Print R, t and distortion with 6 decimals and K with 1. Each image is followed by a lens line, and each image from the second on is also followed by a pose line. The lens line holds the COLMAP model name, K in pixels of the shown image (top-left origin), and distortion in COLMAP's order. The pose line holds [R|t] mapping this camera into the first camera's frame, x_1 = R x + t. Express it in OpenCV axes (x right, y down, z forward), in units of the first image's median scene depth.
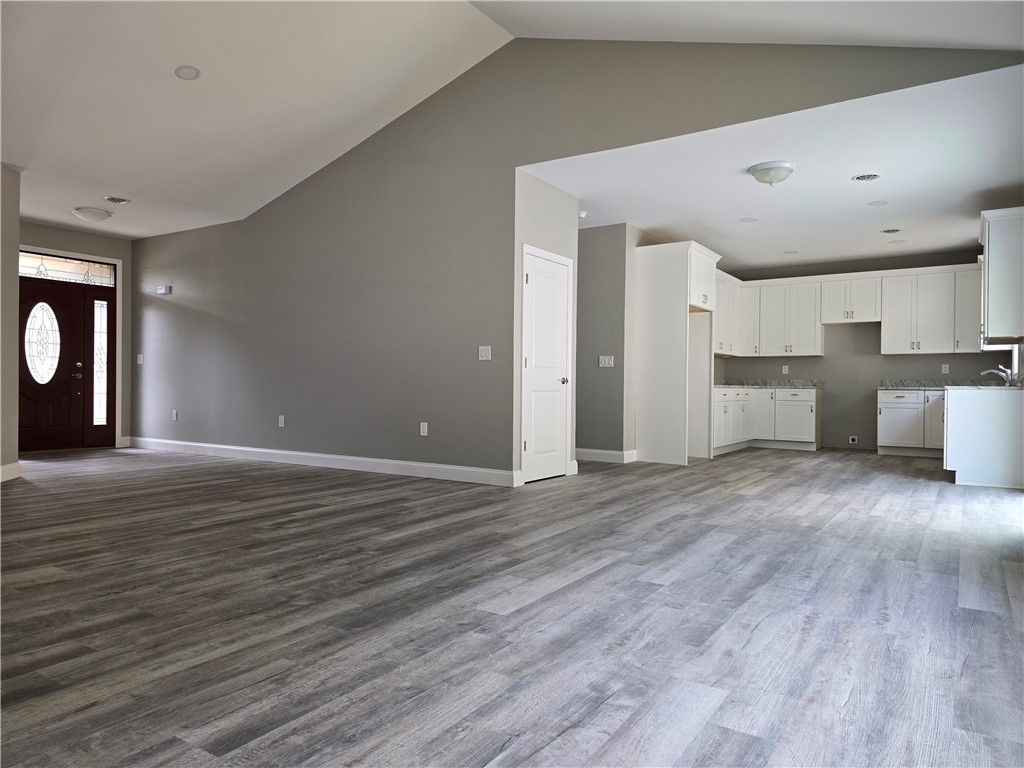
lens RADIAL K [[690.3, 0, 505.1], [0, 690.3, 385.0], [0, 0, 1]] dist [0.071301, -0.064632]
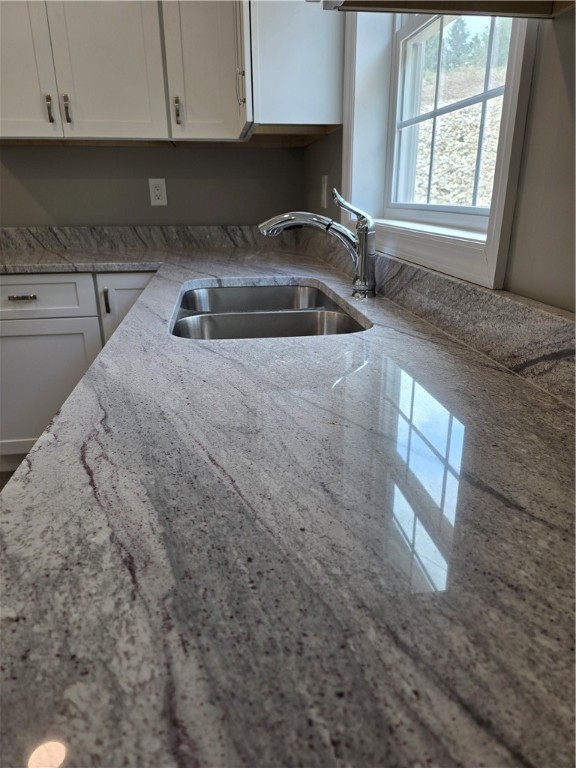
lens RADIAL K [[517.8, 0, 293.5], [0, 517.8, 384.2], [0, 0, 1]] dist [0.071301, -0.064632]
pose [[0.745779, -0.240104, 0.621420, 0.481800], [0.012181, 0.937552, 0.347632, -0.022778], [-0.666082, -0.251688, 0.702131, 0.731771]]
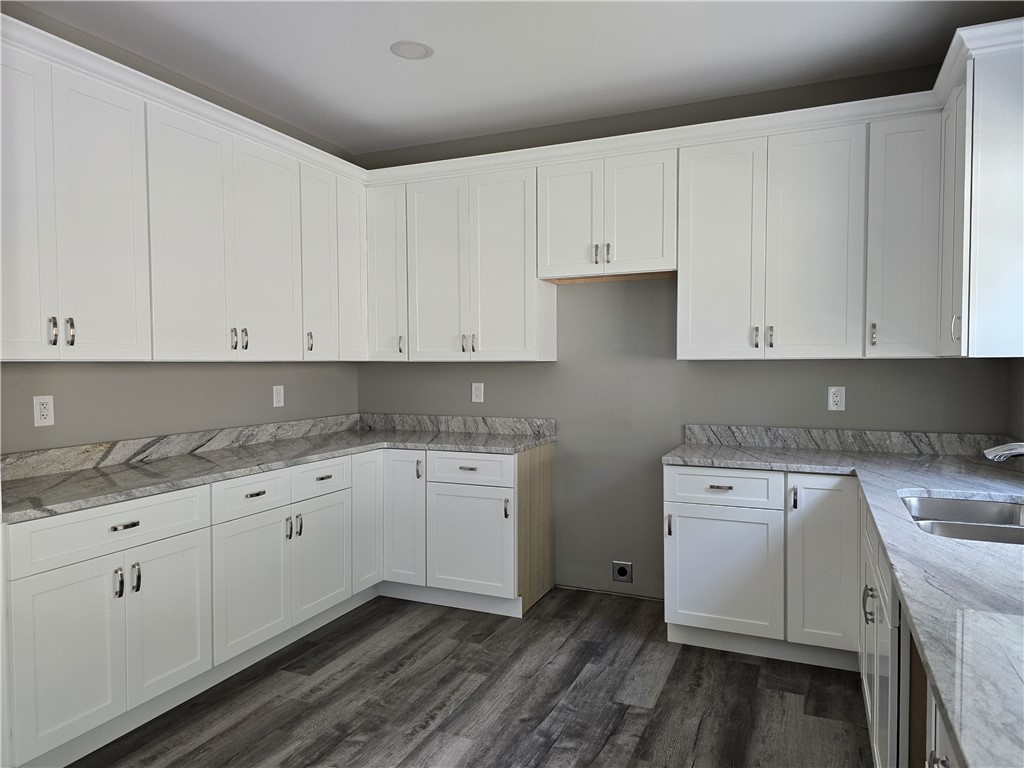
lens RADIAL K [[690.3, 0, 512.3], [0, 690.3, 386.1], [0, 0, 1]] dist [0.071301, -0.064632]
pose [[0.984679, -0.019137, 0.173325, 0.387182], [0.012794, 0.999210, 0.037635, -0.044971], [-0.173908, -0.034841, 0.984145, 0.655113]]
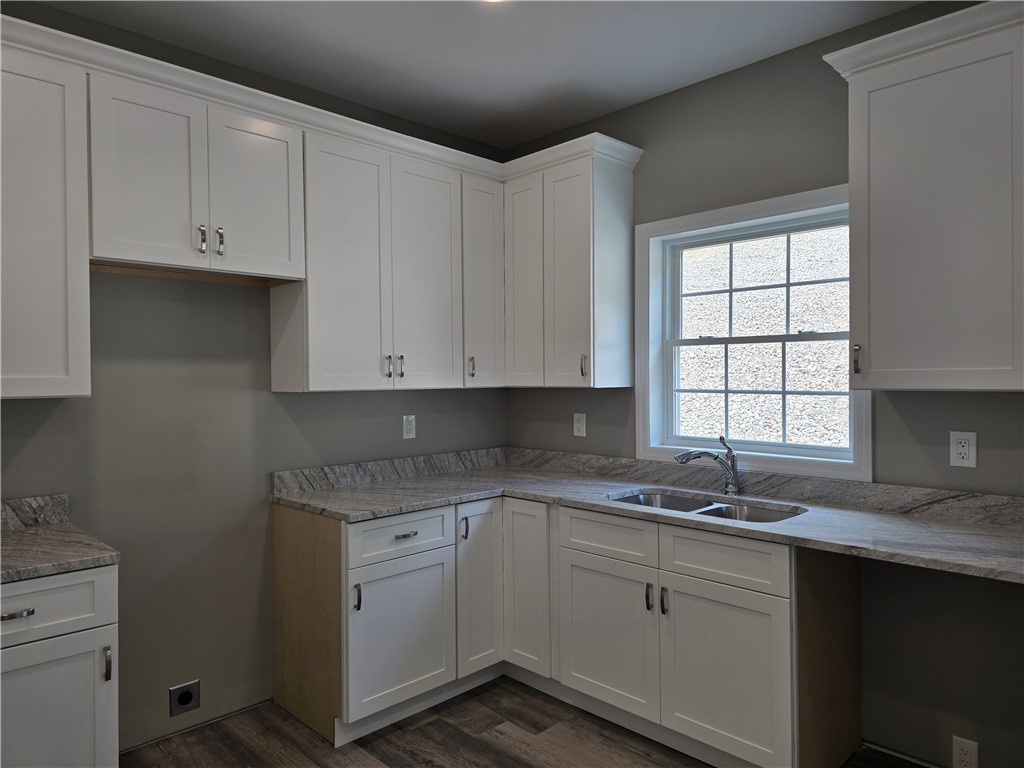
lens RADIAL K [[690.3, 0, 509.1], [0, 690.3, 378.8], [0, 0, 1]] dist [0.071301, -0.064632]
pose [[0.202991, -0.013126, 0.979093, 0.266263], [0.007908, 0.999900, 0.011765, -0.052118], [-0.979149, 0.005354, 0.203074, 0.856419]]
